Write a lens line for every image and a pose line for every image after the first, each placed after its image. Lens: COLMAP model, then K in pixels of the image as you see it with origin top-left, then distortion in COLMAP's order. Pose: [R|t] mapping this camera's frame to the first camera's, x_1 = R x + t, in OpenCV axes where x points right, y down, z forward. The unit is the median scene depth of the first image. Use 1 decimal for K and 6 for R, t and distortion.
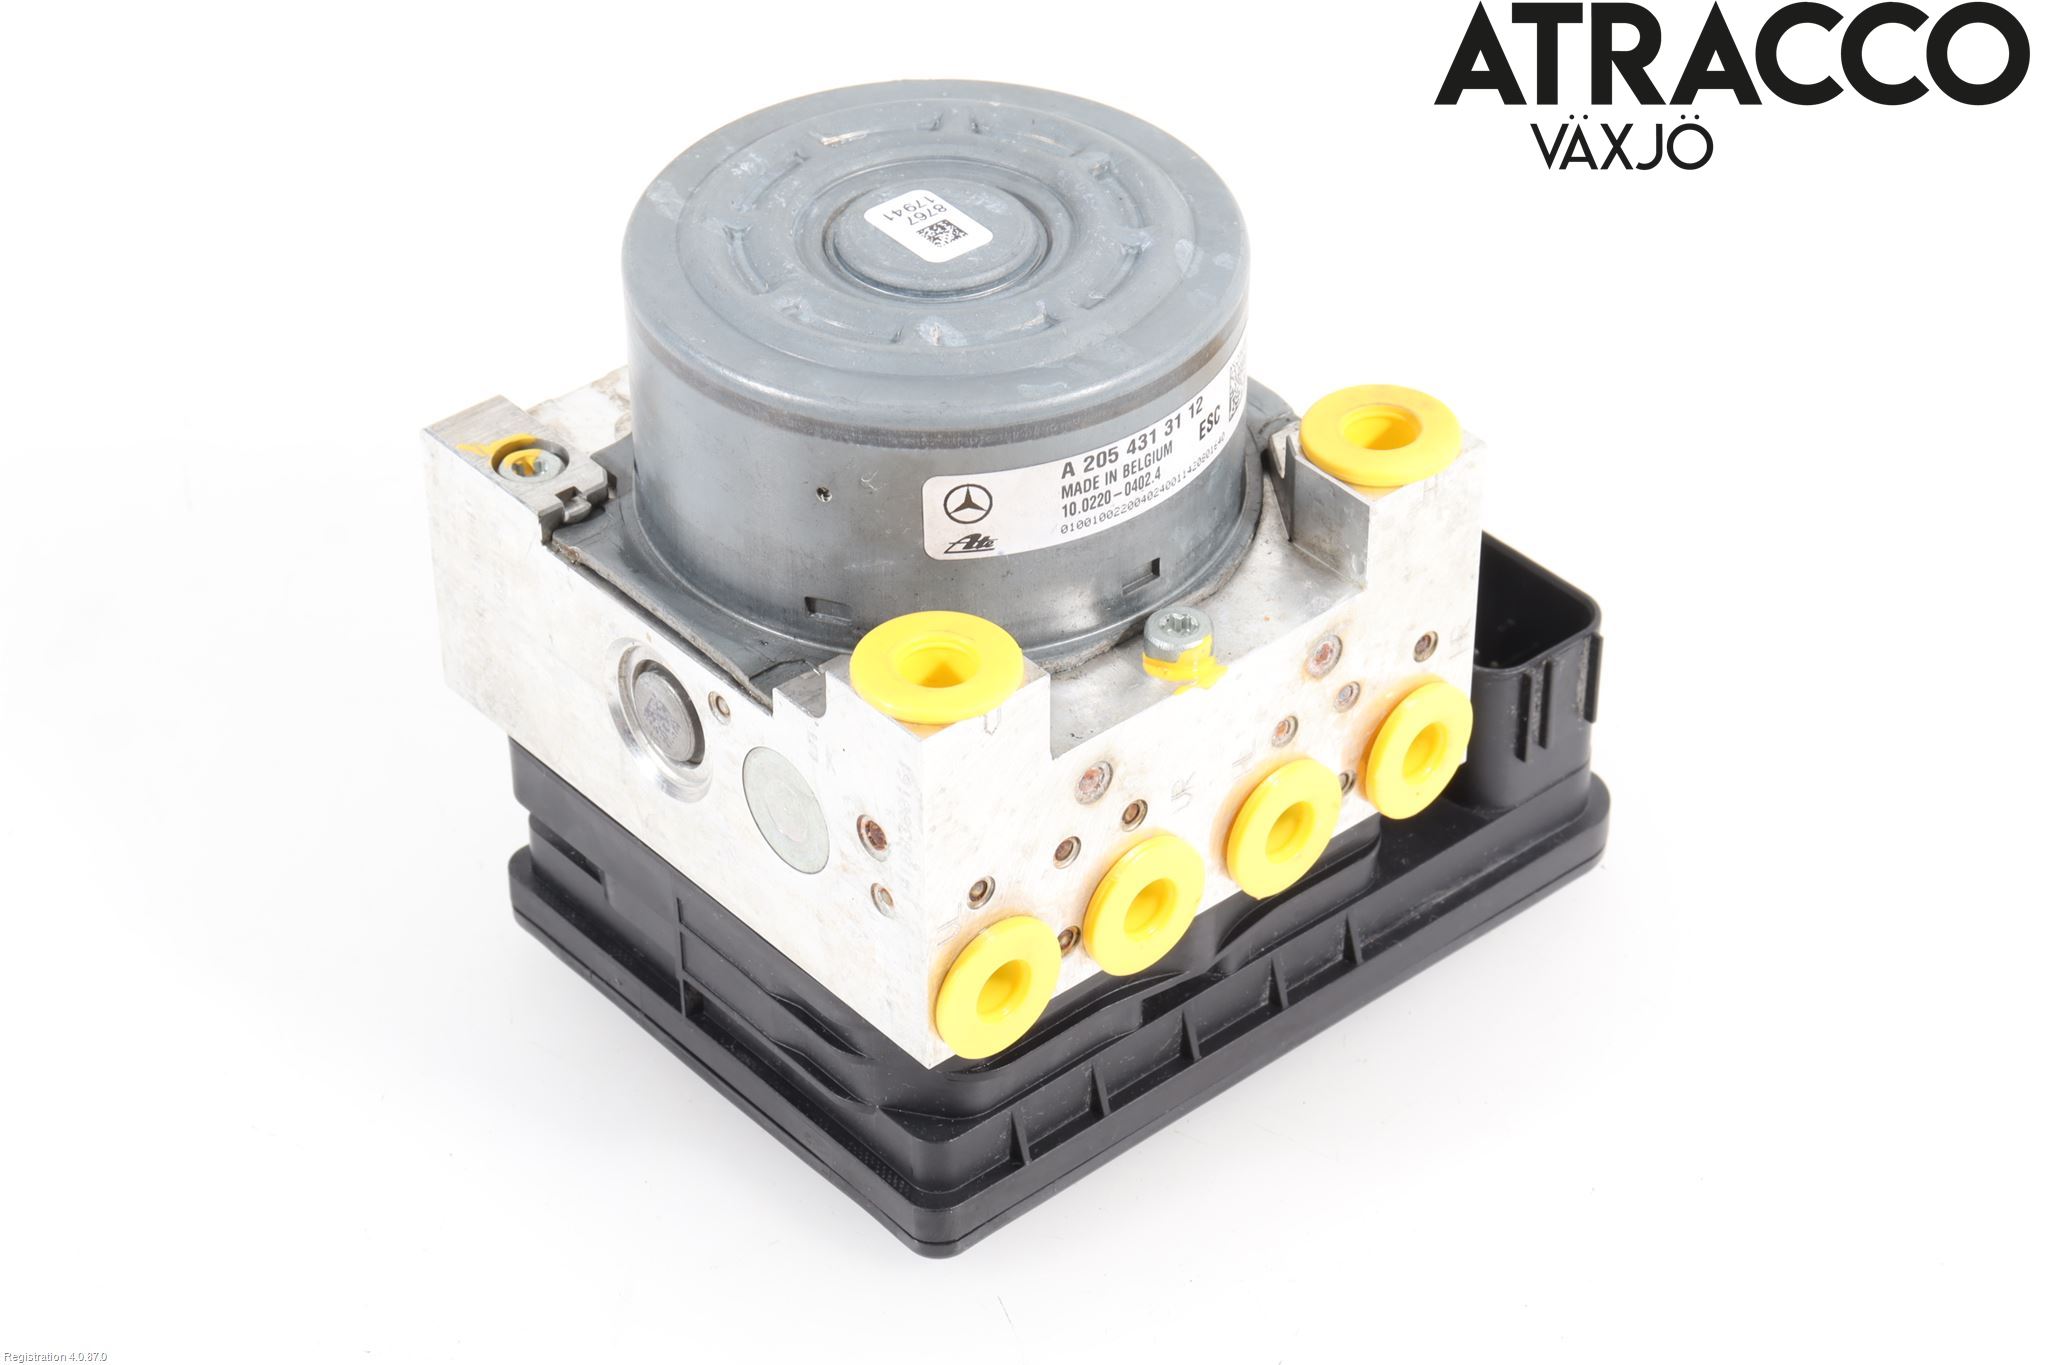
lens RADIAL K [[4647.6, 0, 1025.3], [0, 4647.6, 682.9], [0, 0, 1]] dist [0.041053, 0.000000]
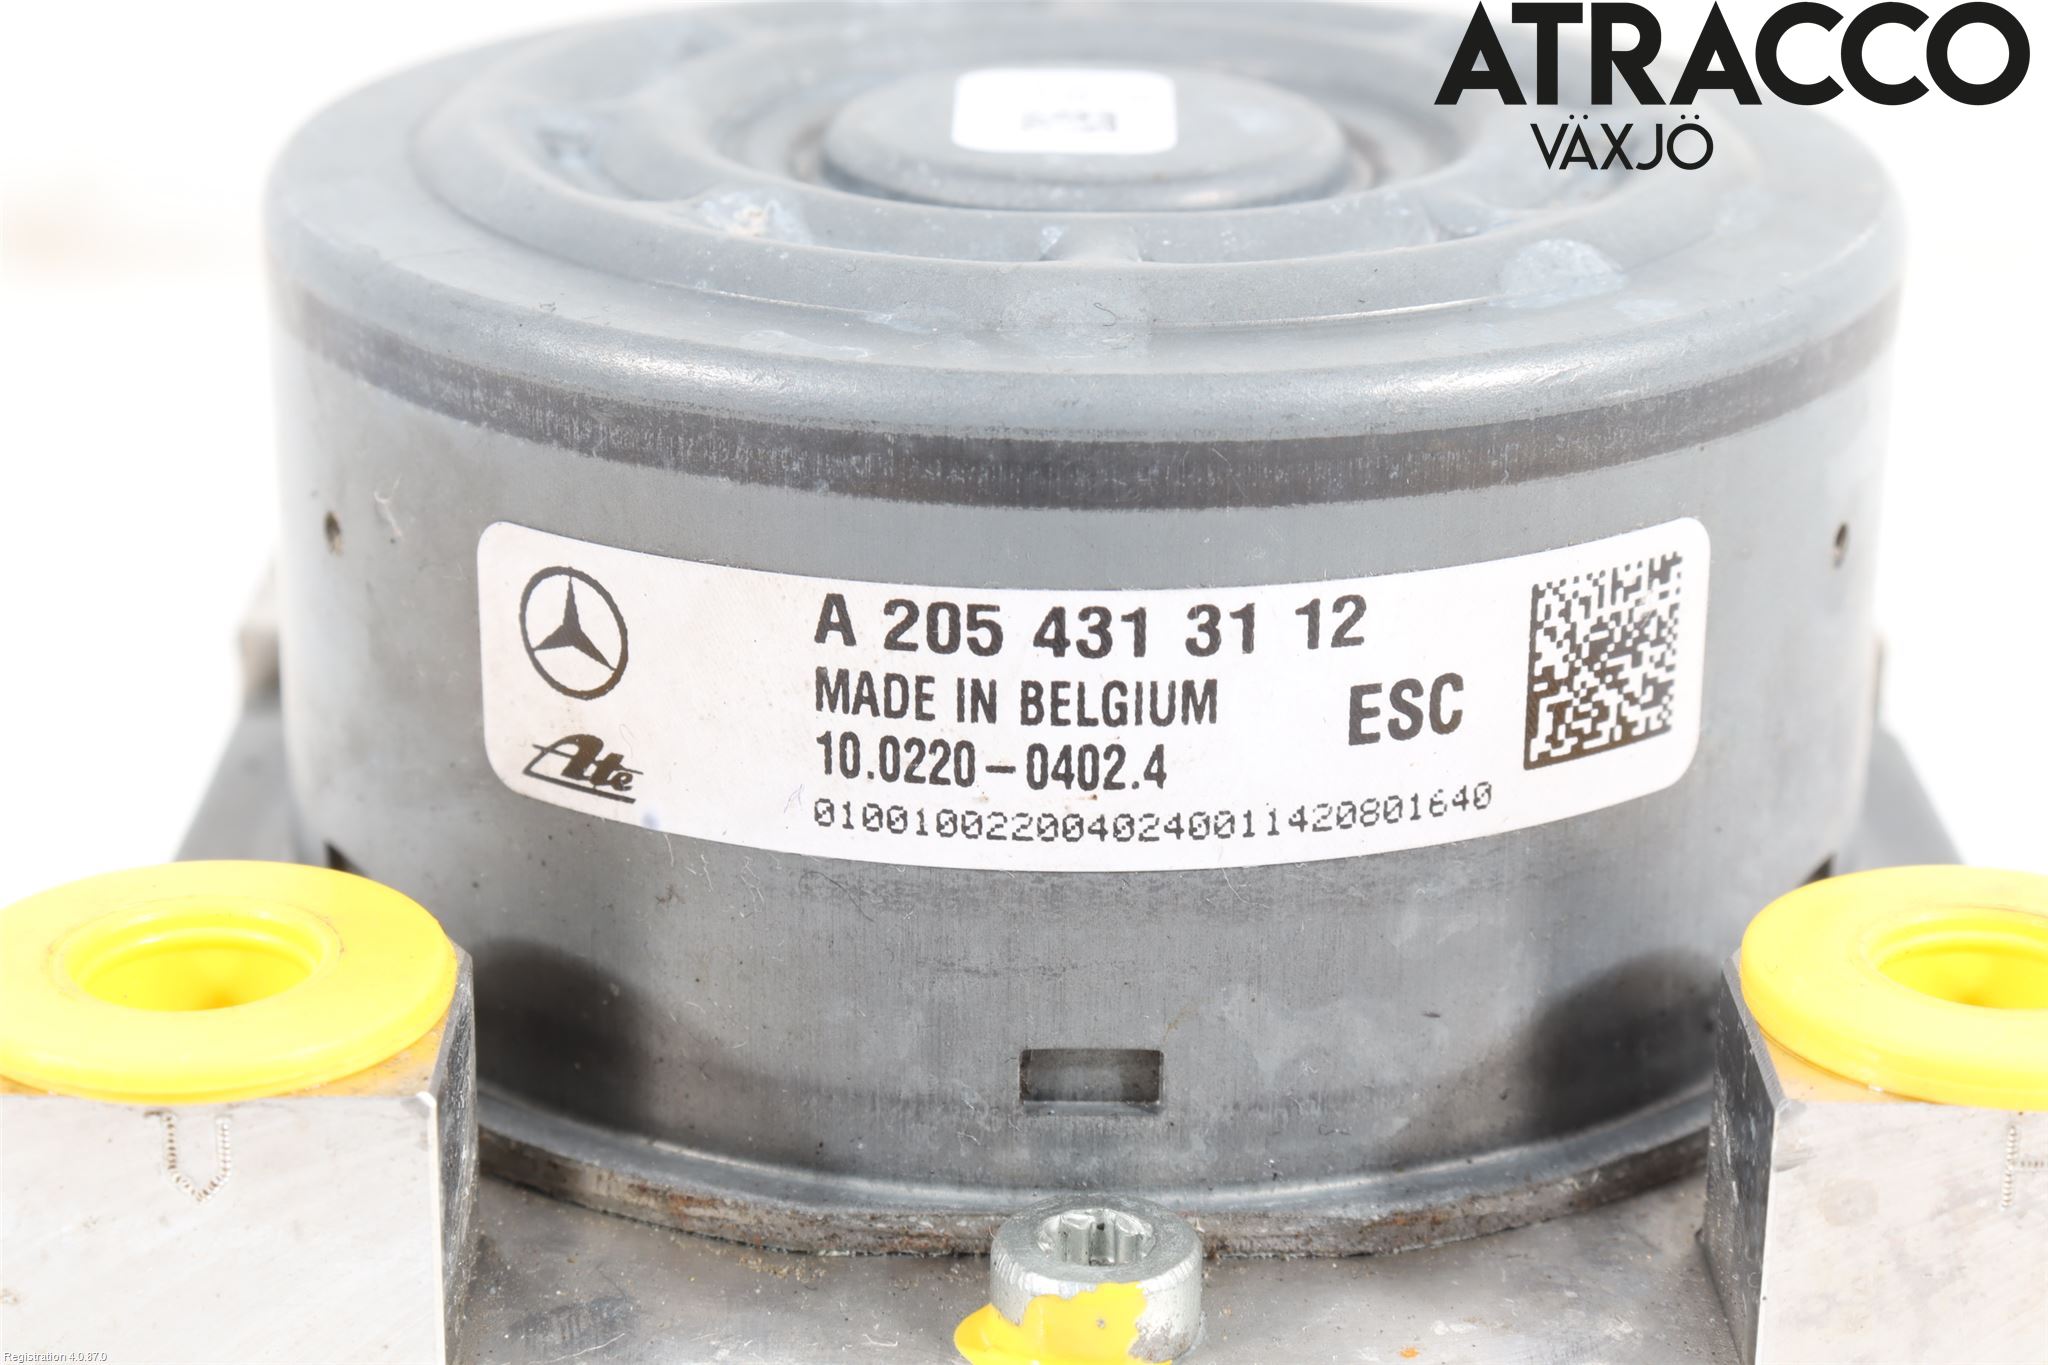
lens RADIAL K [[4647.6, 0, 1023.1], [0, 4647.6, 683.2], [0, 0, 1]] dist [0.041053, 0.000000]
pose [[0.761857, 0.238264, -0.602333, 0.224880], [-0.404364, 0.901386, -0.154897, 0.005616], [0.506028, 0.361571, 0.783072, 0.737031]]
